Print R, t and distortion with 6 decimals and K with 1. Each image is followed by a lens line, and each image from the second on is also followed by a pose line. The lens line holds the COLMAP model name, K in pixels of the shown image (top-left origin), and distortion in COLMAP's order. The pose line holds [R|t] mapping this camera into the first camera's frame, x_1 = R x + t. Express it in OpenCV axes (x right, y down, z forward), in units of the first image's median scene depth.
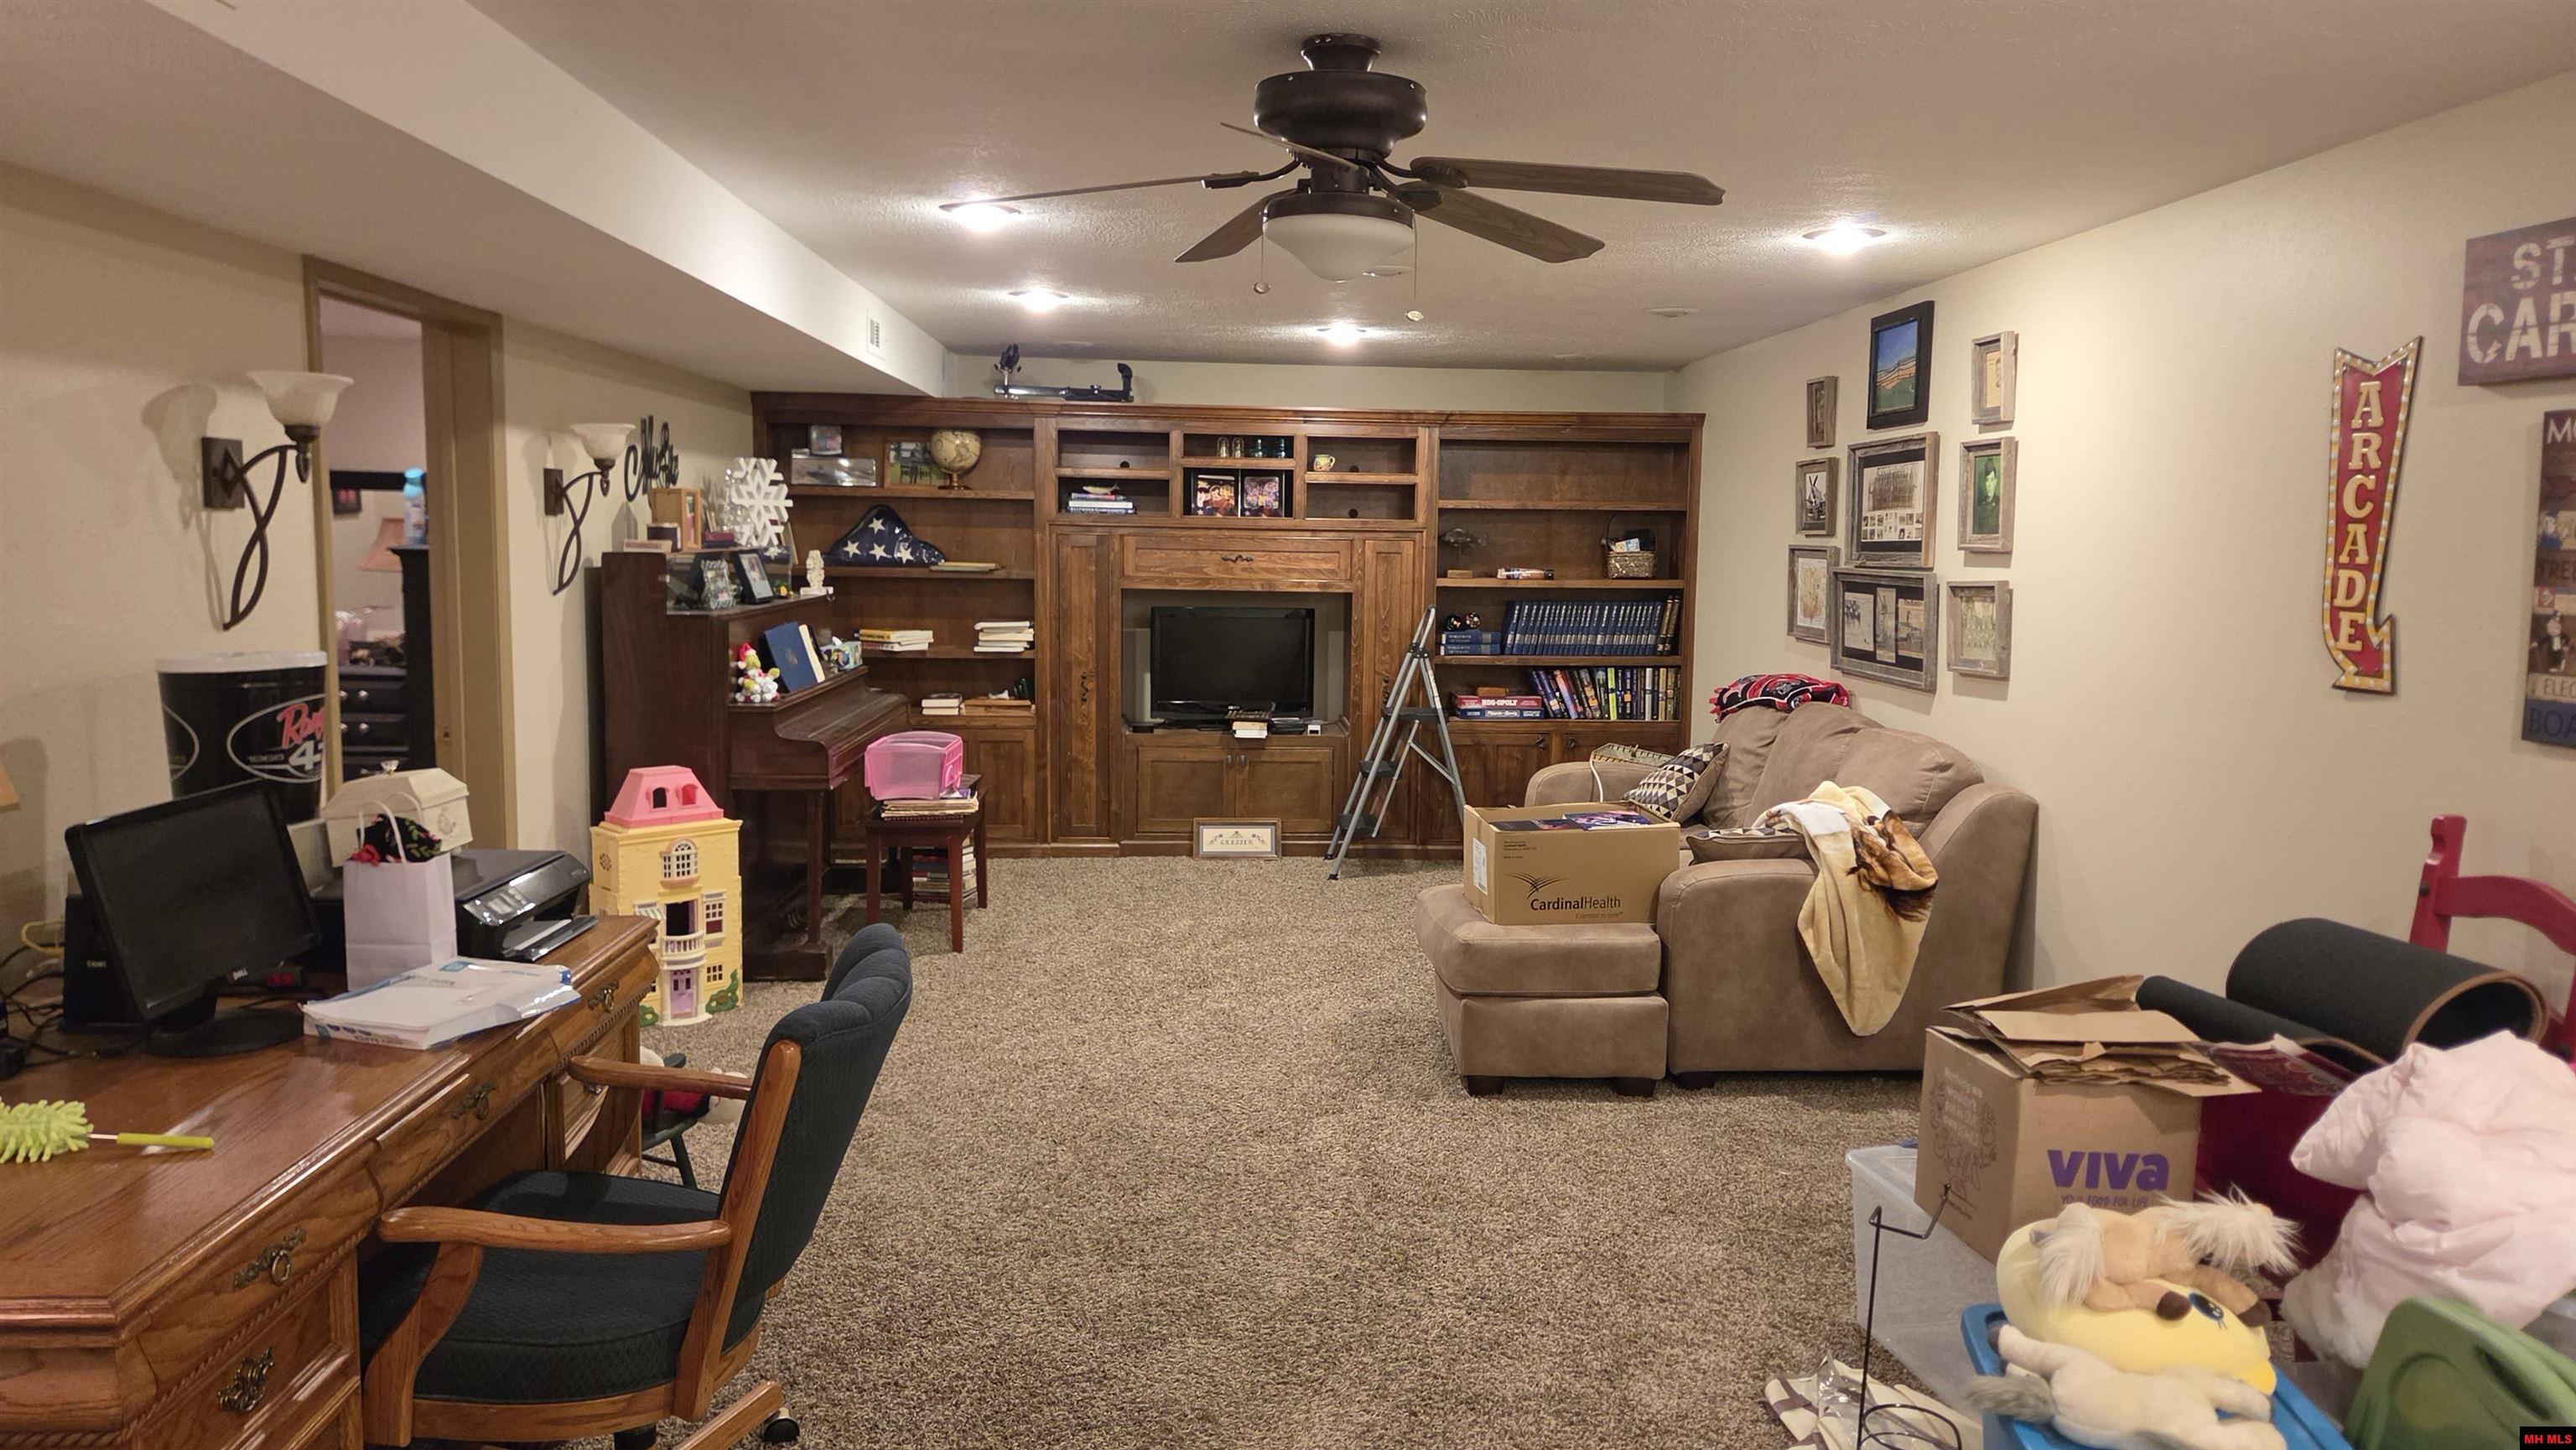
lens RADIAL K [[1723.1, 0, 1289.4], [0, 1723.1, 720.5], [0, 0, 1]] dist [0.025021, -0.015832]
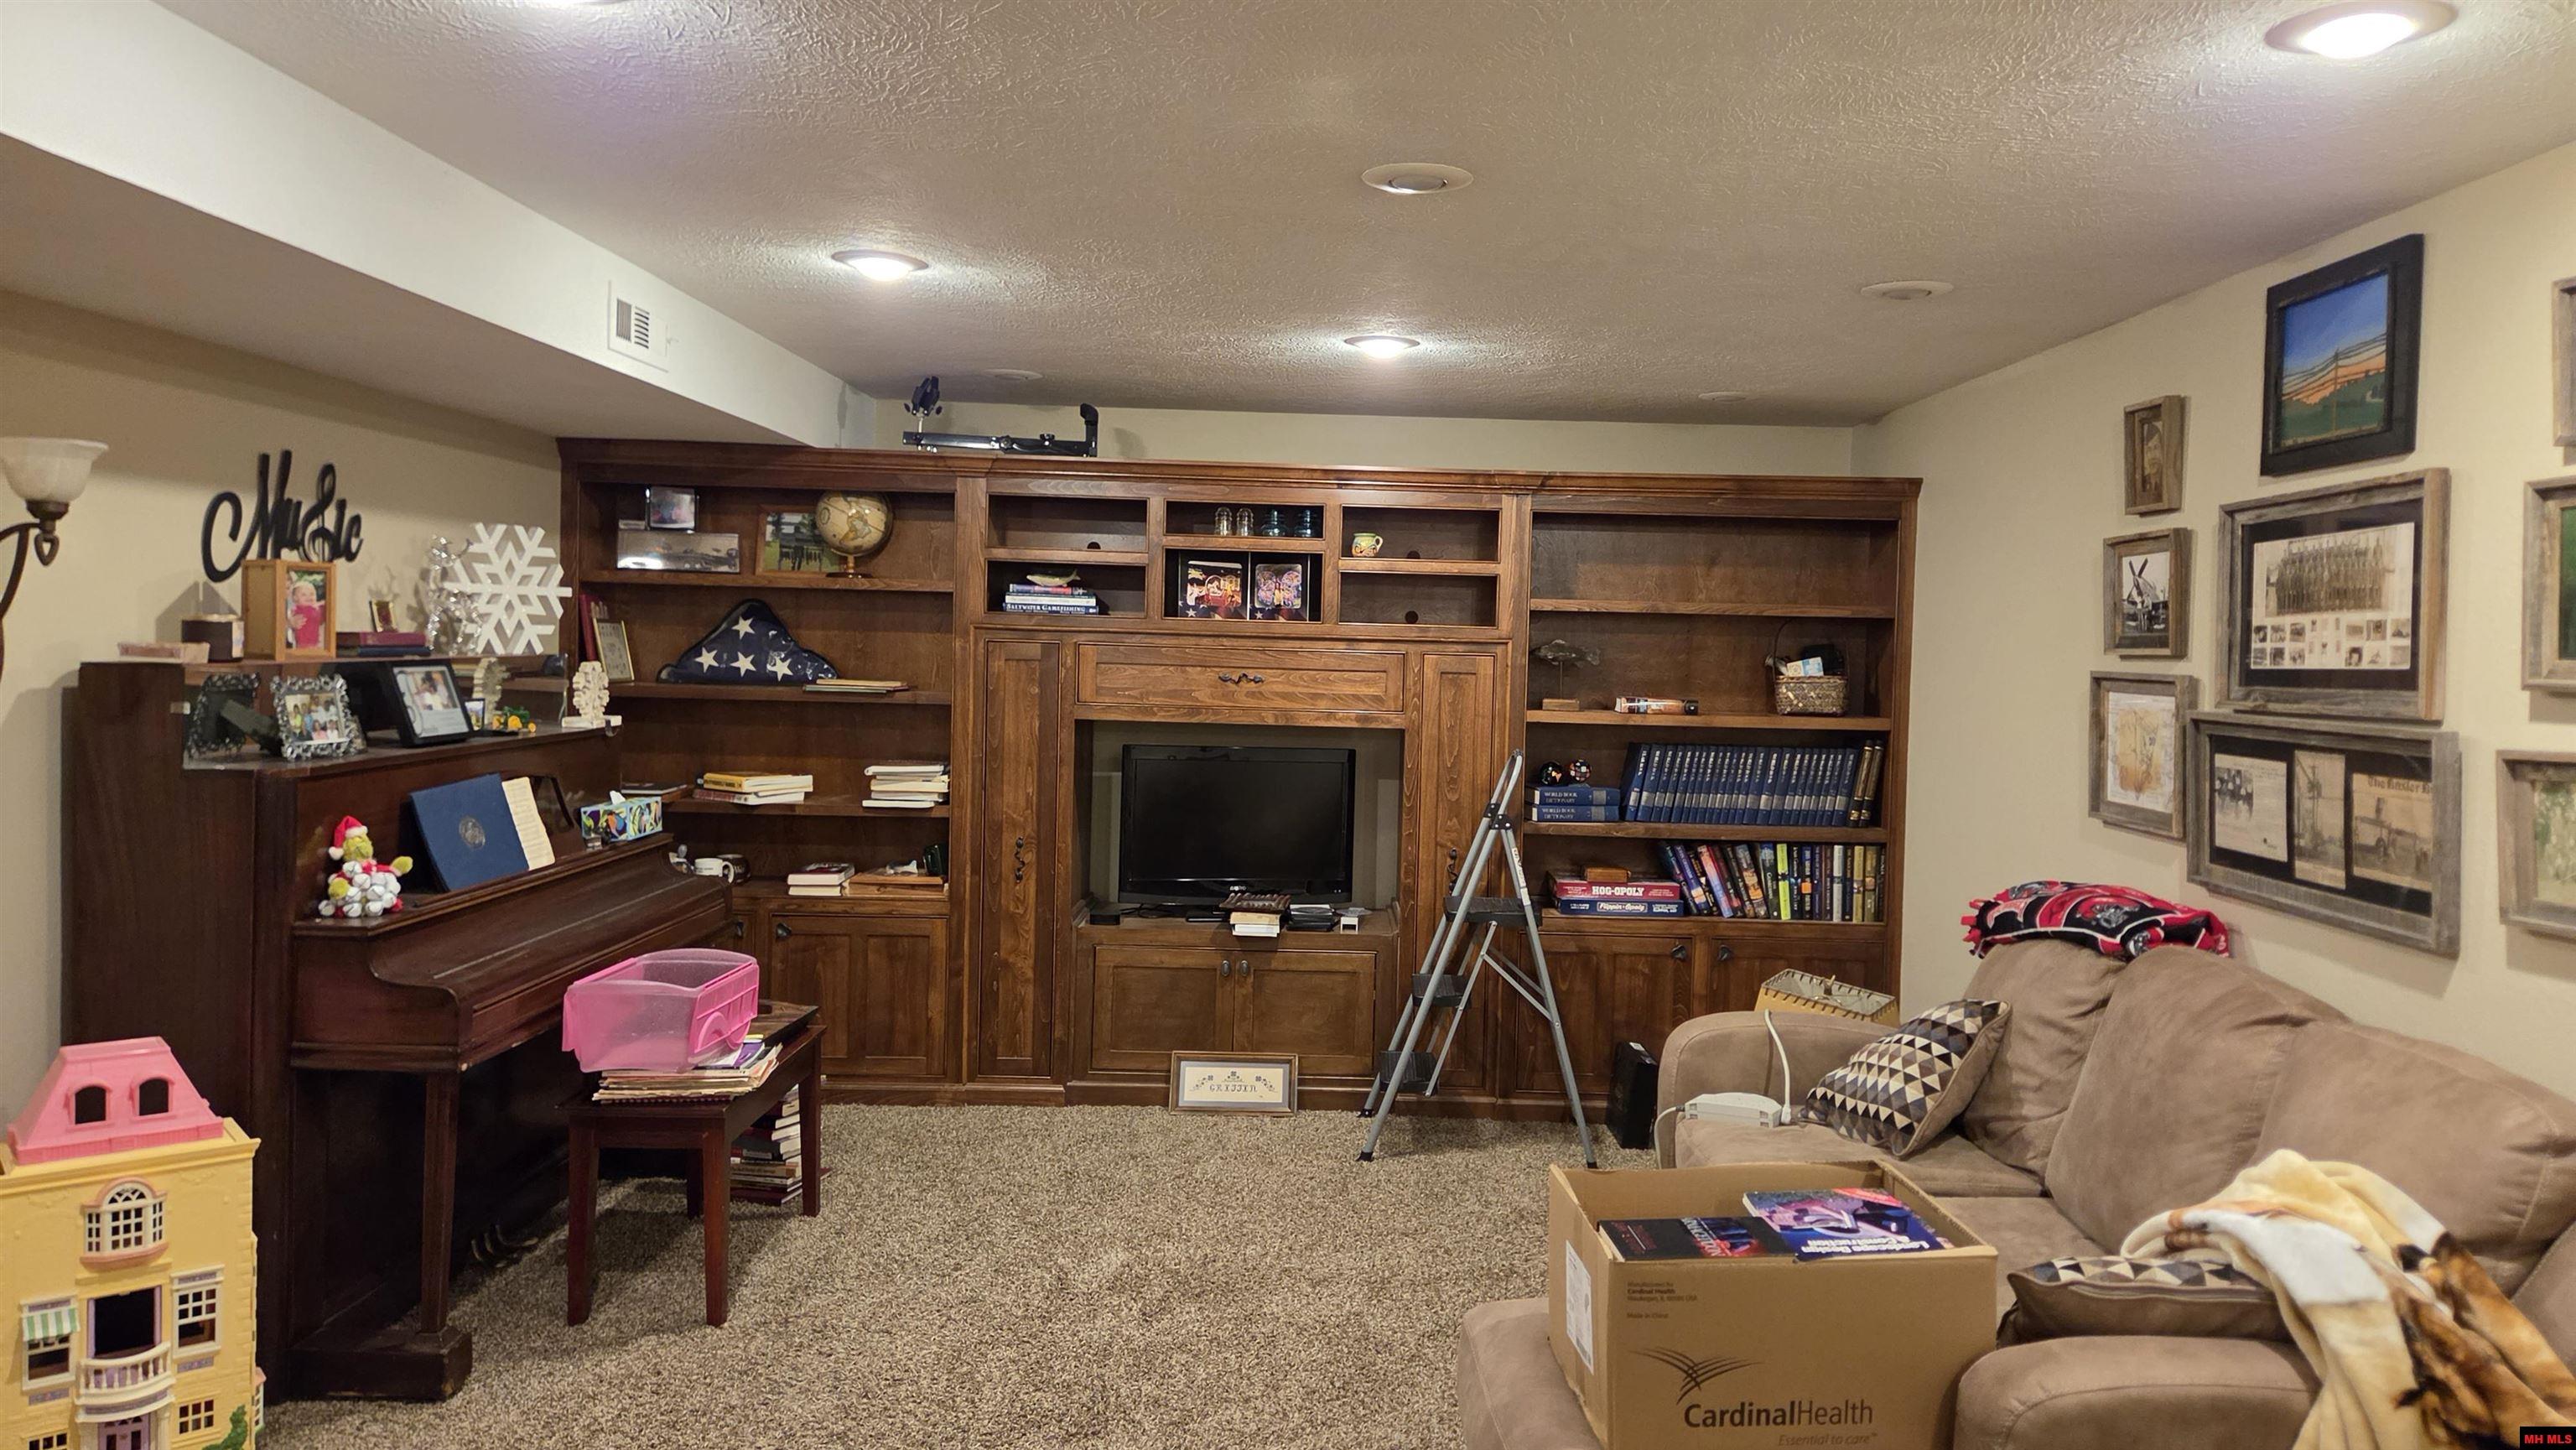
lens RADIAL K [[1723.1, 0, 1295.6], [0, 1723.1, 715.9], [0, 0, 1]] dist [0.025021, -0.015832]
pose [[0.997924, 0.013582, -0.062956, 0.038448], [-0.017779, 0.997622, -0.066593, -0.034646], [0.061902, 0.067574, 0.995792, 0.322383]]
